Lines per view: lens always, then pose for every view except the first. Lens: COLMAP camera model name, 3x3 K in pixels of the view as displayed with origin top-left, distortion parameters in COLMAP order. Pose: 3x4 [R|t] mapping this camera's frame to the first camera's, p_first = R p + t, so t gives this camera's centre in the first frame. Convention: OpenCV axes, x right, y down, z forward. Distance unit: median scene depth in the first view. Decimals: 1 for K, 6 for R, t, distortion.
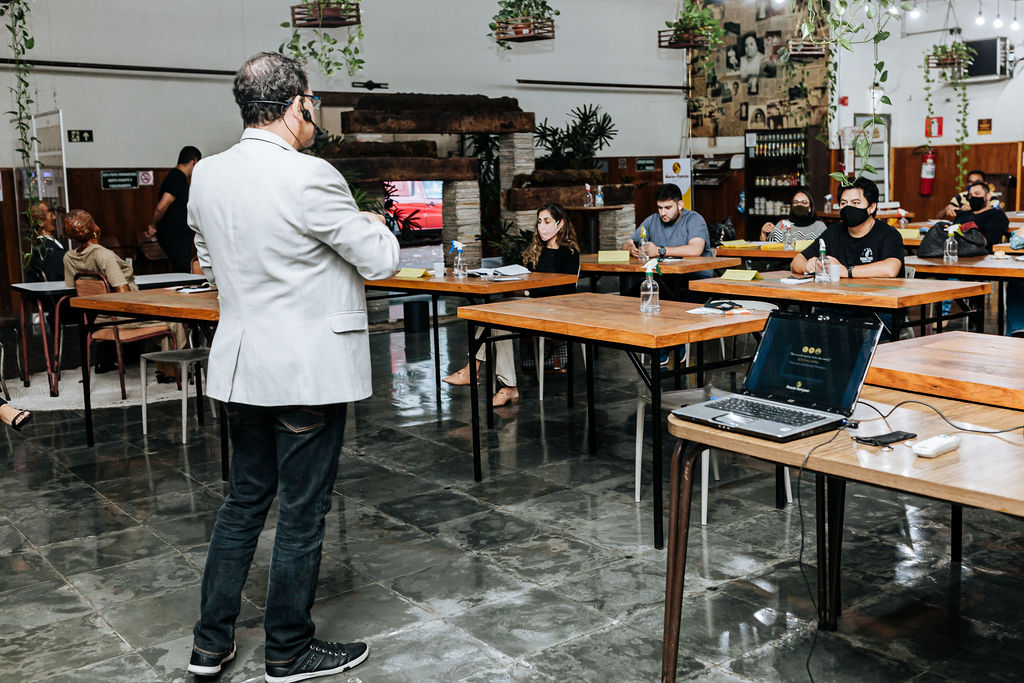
lens RADIAL K [[1070.0, 0, 545.9], [0, 1070.0, 323.1], [0, 0, 1]] dist [-0.000926, 0.000000]
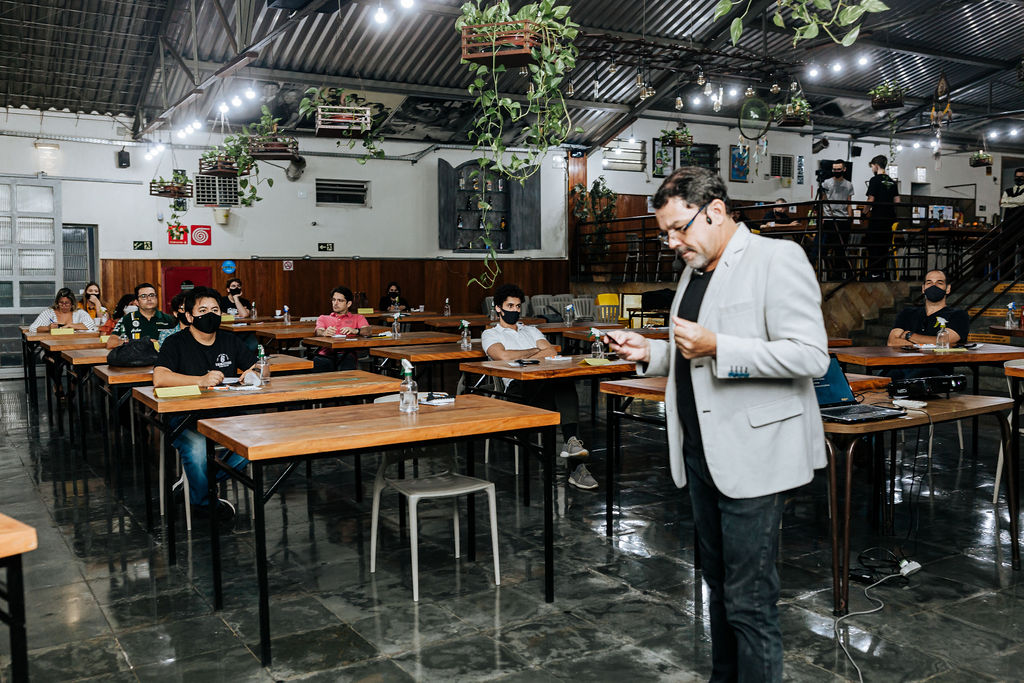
lens RADIAL K [[990.0, 0, 507.8], [0, 990.0, 357.5], [0, 0, 1]] dist [0.001188, 0.000000]
pose [[0.109760, -0.059517, 0.992175, -0.385231], [0.149135, 0.987892, 0.042762, -0.040131], [-0.982706, 0.143275, 0.117307, 0.368814]]
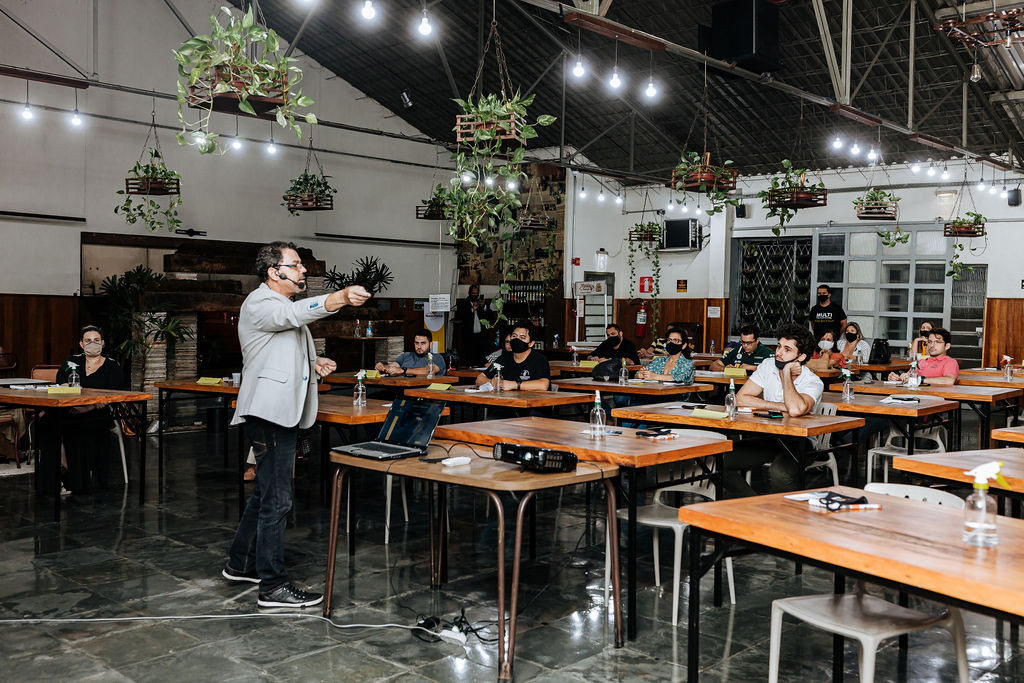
lens RADIAL K [[990.0, 0, 504.5], [0, 990.0, 347.9], [0, 0, 1]] dist [0.001188, 0.000000]
pose [[0.989764, 0.031315, 0.139237, 0.047951], [-0.017191, 0.994686, -0.101505, 0.022438], [-0.141676, 0.098072, 0.985043, -0.197641]]
